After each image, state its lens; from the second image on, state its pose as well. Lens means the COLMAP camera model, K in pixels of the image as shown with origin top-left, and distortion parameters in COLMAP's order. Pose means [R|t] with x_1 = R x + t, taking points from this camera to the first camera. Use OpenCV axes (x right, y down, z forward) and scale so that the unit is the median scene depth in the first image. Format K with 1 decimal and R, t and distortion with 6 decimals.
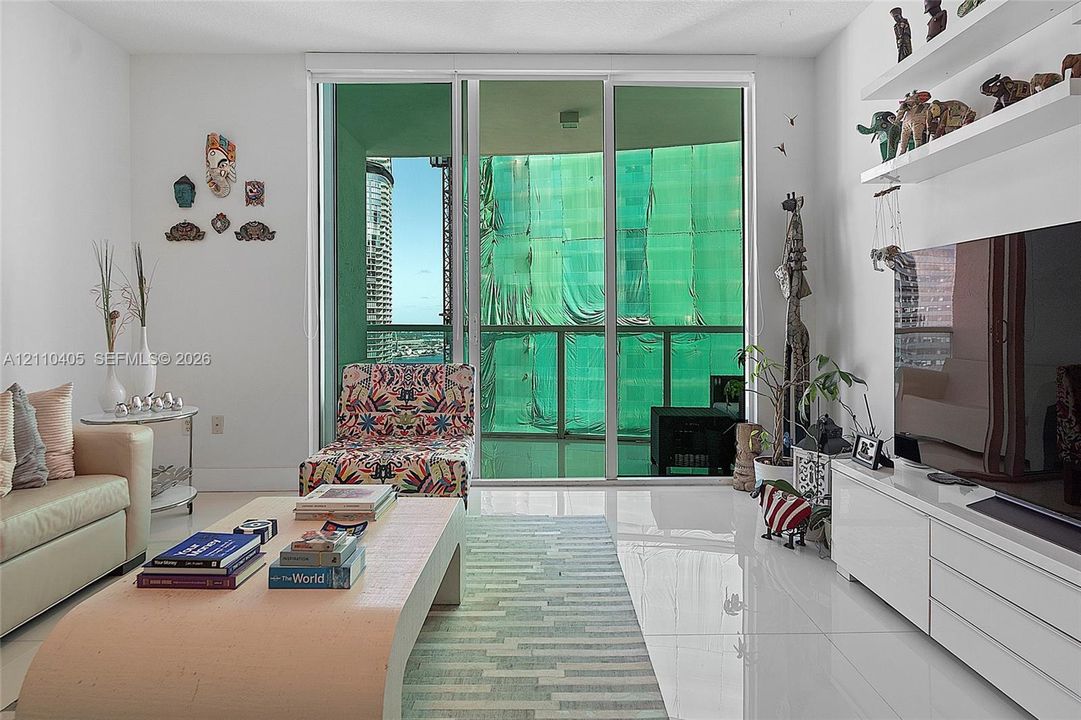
lens RADIAL K [[614.8, 0, 533.7], [0, 614.8, 315.8], [0, 0, 1]] dist [0.003739, -0.000258]
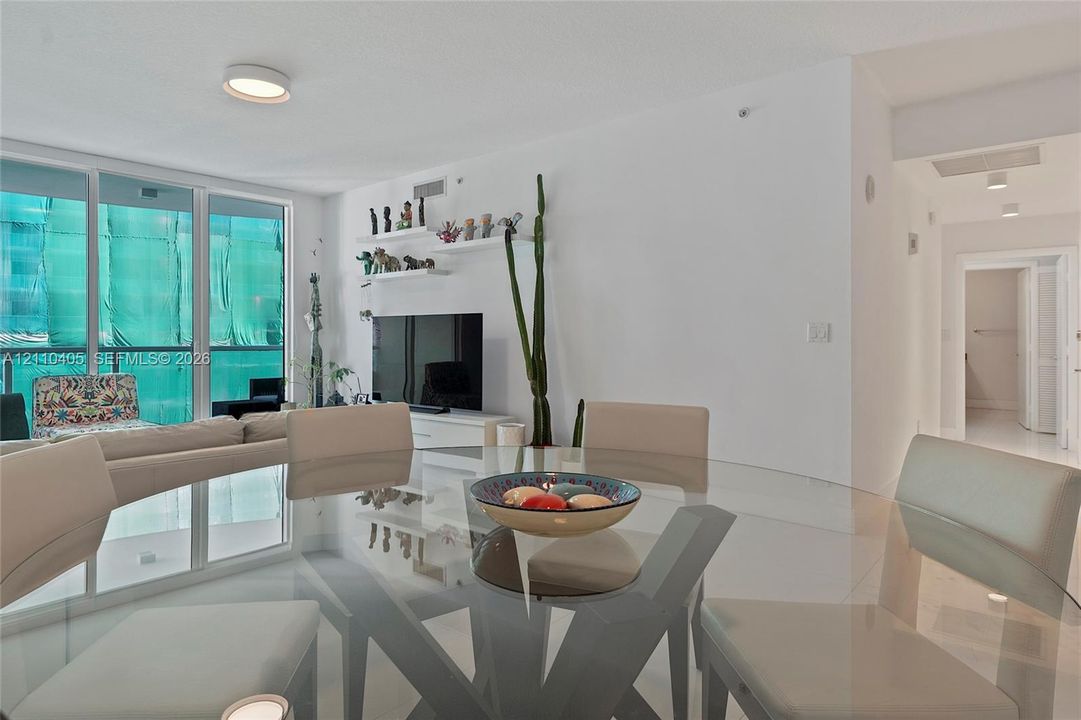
lens RADIAL K [[646.7, 0, 522.0], [0, 646.7, 337.4], [0, 0, 1]] dist [0.001298, 0.001788]
pose [[0.666281, -0.000487, 0.745701, -0.678301], [-0.005987, 0.999964, 0.006003, -0.028074], [-0.745677, -0.008465, 0.666254, -0.834116]]
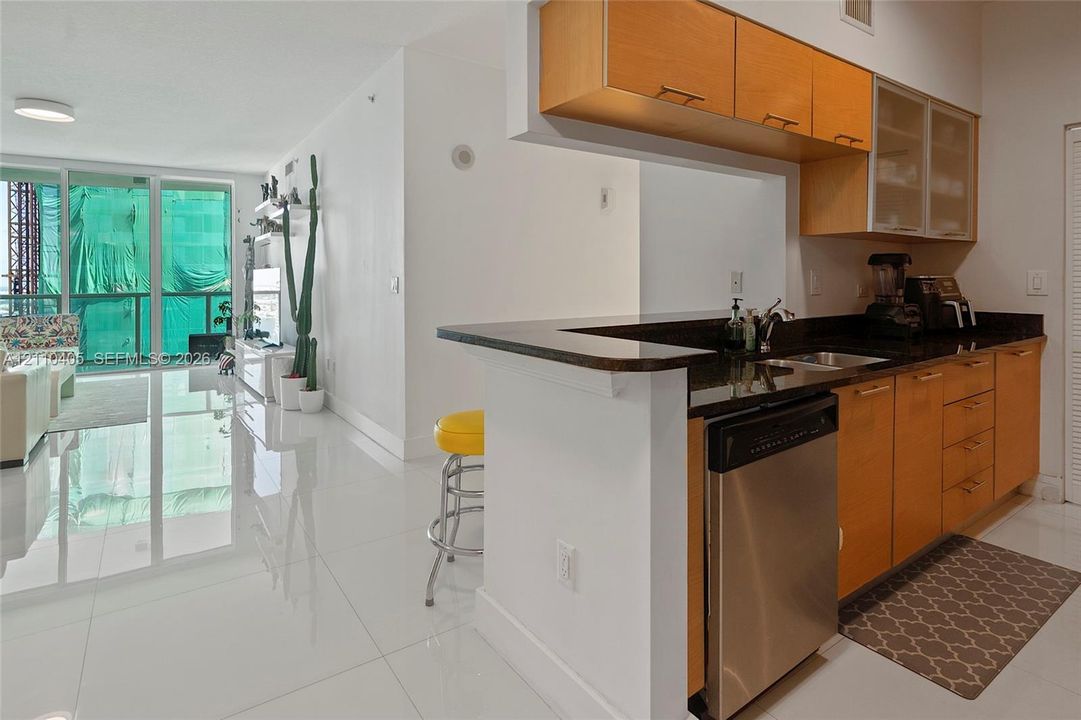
lens RADIAL K [[565.5, 0, 514.2], [0, 565.5, 269.4], [0, 0, 1]] dist [0.004761, 0.002310]
pose [[0.834432, 0.000101, 0.551111, 0.082714], [0.004944, 0.999958, -0.007669, -0.055569], [-0.551089, 0.009124, 0.834397, -1.553734]]
